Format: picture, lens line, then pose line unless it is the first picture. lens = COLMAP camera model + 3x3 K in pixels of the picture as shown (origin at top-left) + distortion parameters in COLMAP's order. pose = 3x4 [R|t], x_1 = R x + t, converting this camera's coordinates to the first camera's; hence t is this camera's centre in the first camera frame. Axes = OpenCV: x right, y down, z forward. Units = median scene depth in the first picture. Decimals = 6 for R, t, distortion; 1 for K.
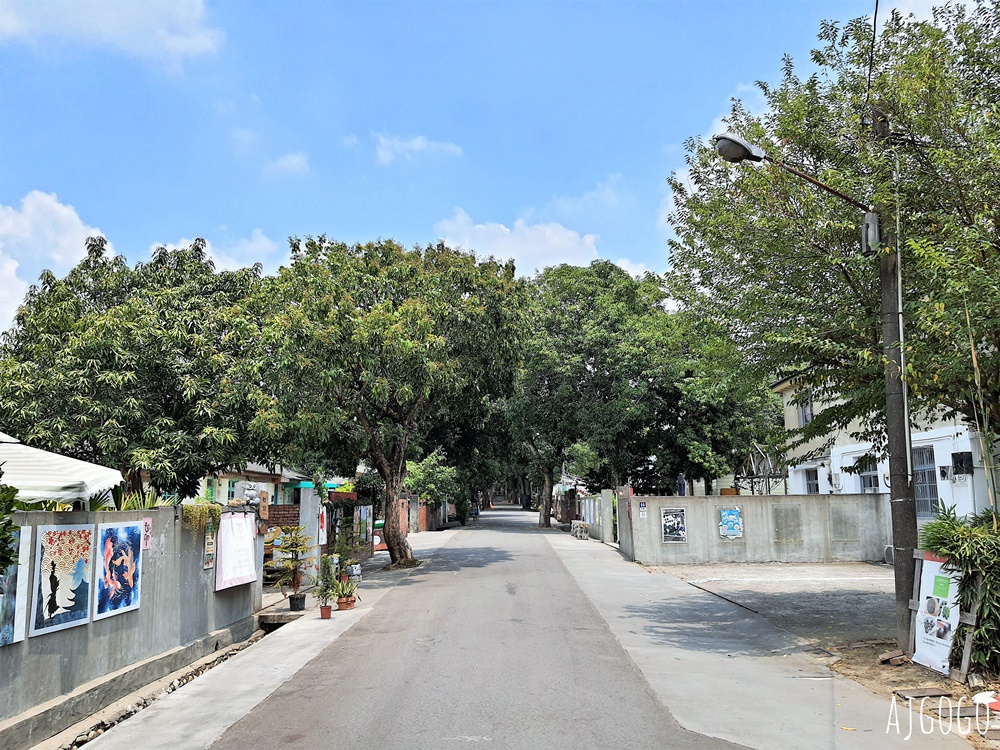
lens RADIAL K [[776.0, 0, 500.0], [0, 776.0, 375.0], [0, 0, 1]] dist [0.072939, -0.142426]
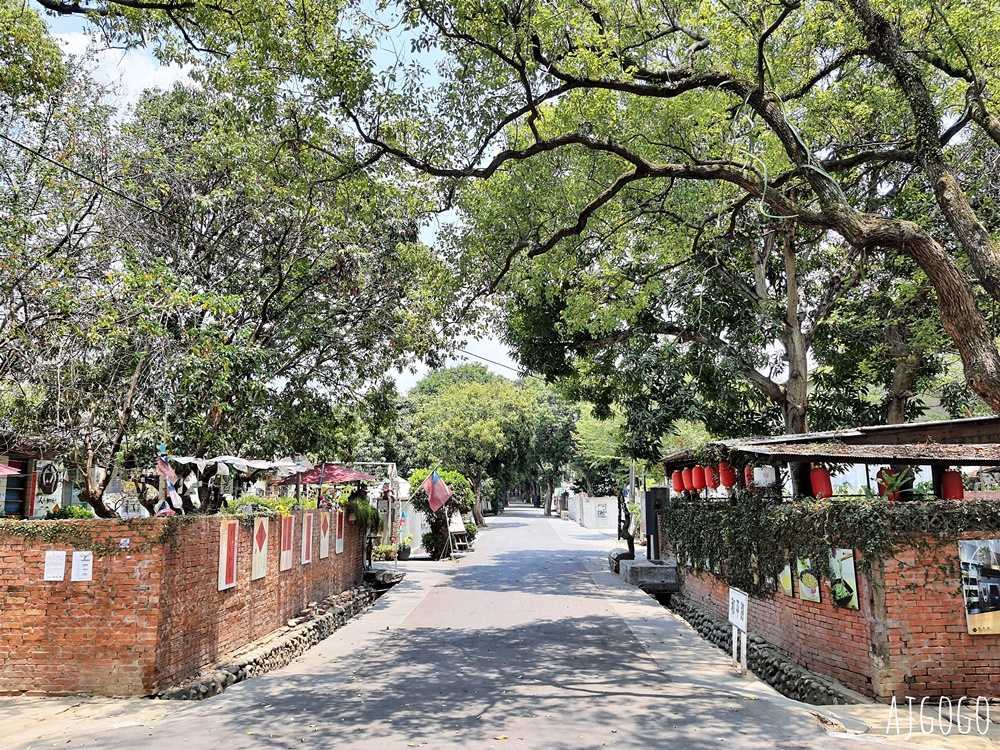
lens RADIAL K [[776.0, 0, 500.0], [0, 776.0, 375.0], [0, 0, 1]] dist [0.072939, -0.142426]
pose [[0.999853, 0.007301, -0.015542, -0.021623], [-0.007295, 0.999973, 0.000495, -0.119025], [0.015545, -0.000382, 0.999879, -0.755589]]
